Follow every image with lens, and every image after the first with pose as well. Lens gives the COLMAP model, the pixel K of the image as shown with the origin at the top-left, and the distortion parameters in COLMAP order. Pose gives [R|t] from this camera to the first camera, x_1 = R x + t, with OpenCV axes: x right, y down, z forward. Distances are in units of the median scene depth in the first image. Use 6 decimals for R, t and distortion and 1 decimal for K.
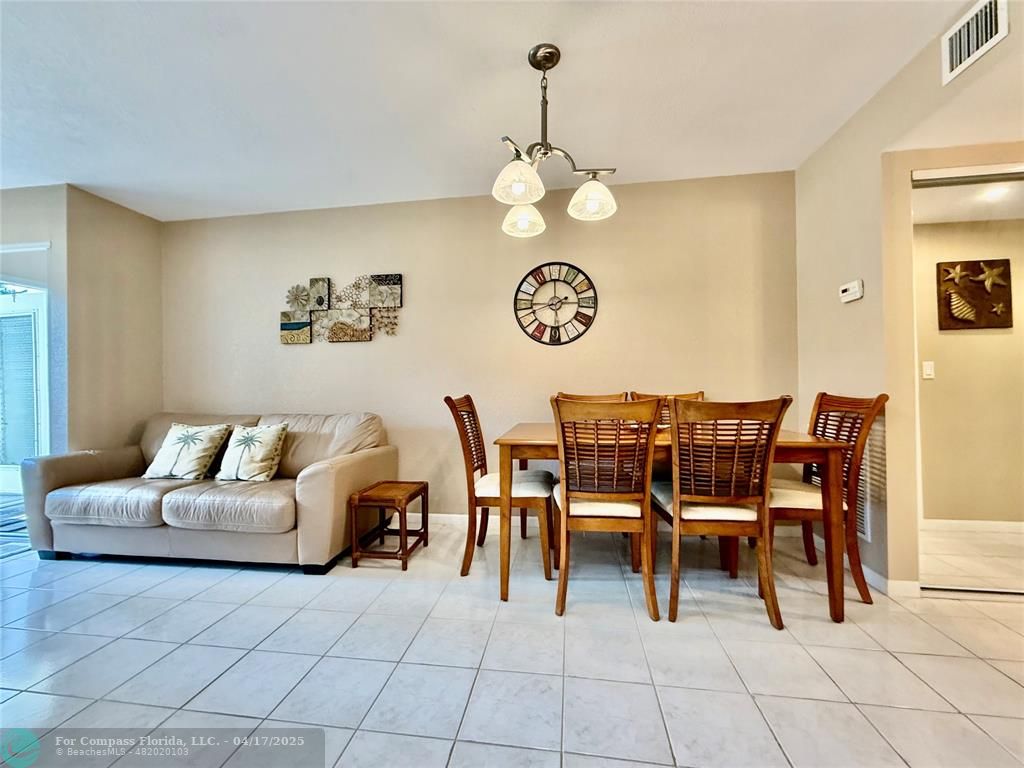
lens RADIAL K [[409.4, 0, 514.9], [0, 409.4, 384.4], [0, 0, 1]] dist [-0.002035, 0.000063]
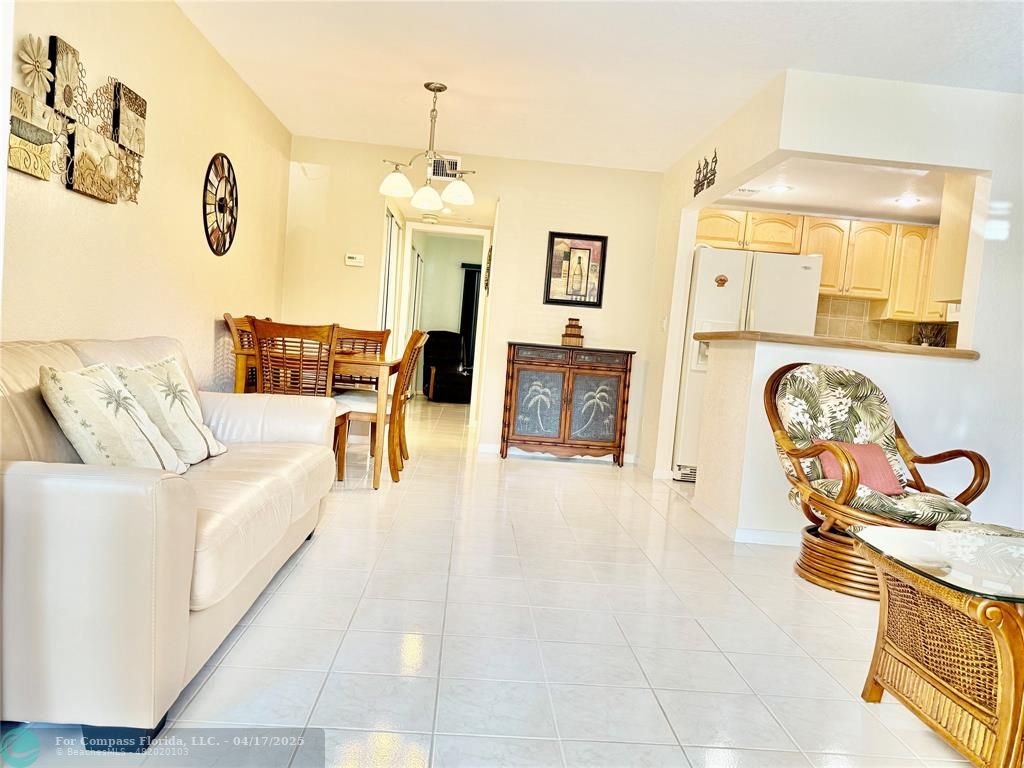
lens RADIAL K [[761.9, 0, 503.9], [0, 761.9, 398.1], [0, 0, 1]] dist [0.054296, -0.091423]
pose [[-0.186531, -0.078050, 0.979344, -1.586555], [-0.086371, 0.994282, 0.062790, 0.043134], [-0.978645, -0.072875, -0.192206, 0.723101]]
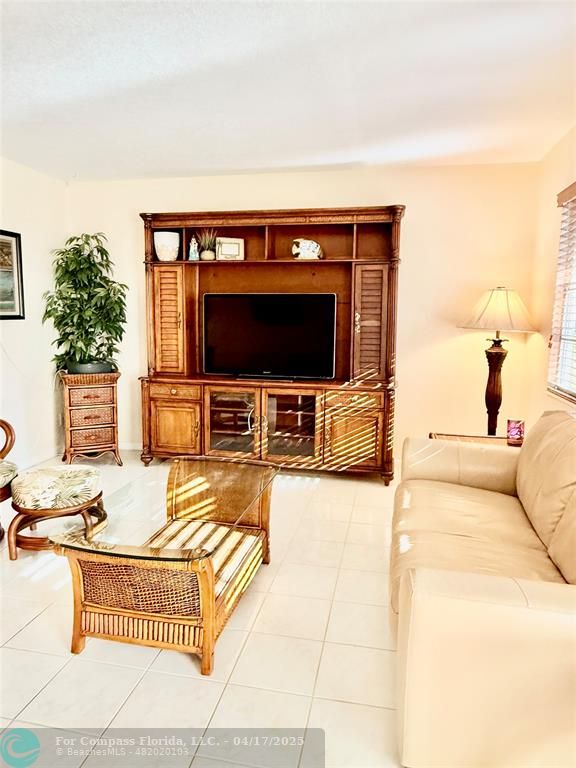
lens RADIAL K [[516.1, 0, 285.5], [0, 516.1, 383.4], [0, 0, 1]] dist [-0.004928, 0.003714]
pose [[-0.997938, -0.006993, 0.063796, -1.243144], [0.001417, 0.991403, 0.130836, -0.076795], [-0.064163, 0.130657, -0.989349, 0.802818]]
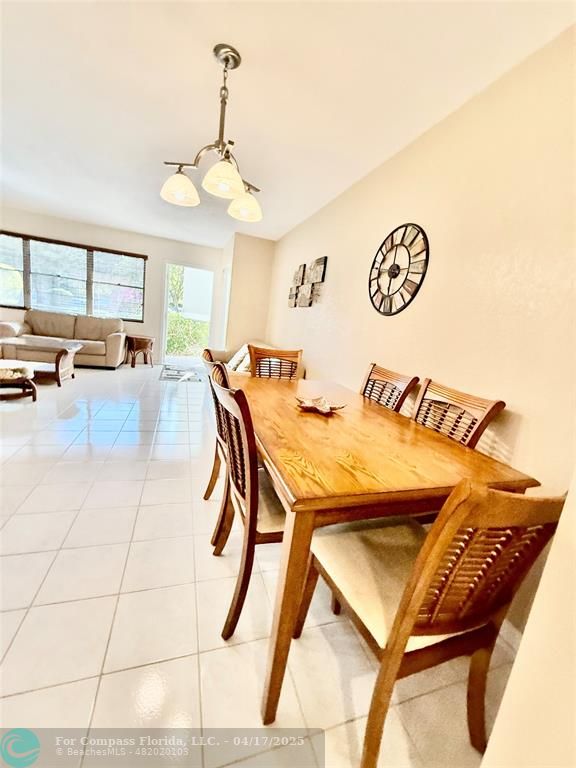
lens RADIAL K [[307.1, 0, 288.7], [0, 307.1, 382.4], [0, 0, 1]] dist [-0.002035, 0.000063]
pose [[0.450275, 0.238846, -0.860352, 0.675747], [-0.125680, 0.970919, 0.203765, -0.061743], [0.884001, 0.016379, 0.467199, 0.459219]]
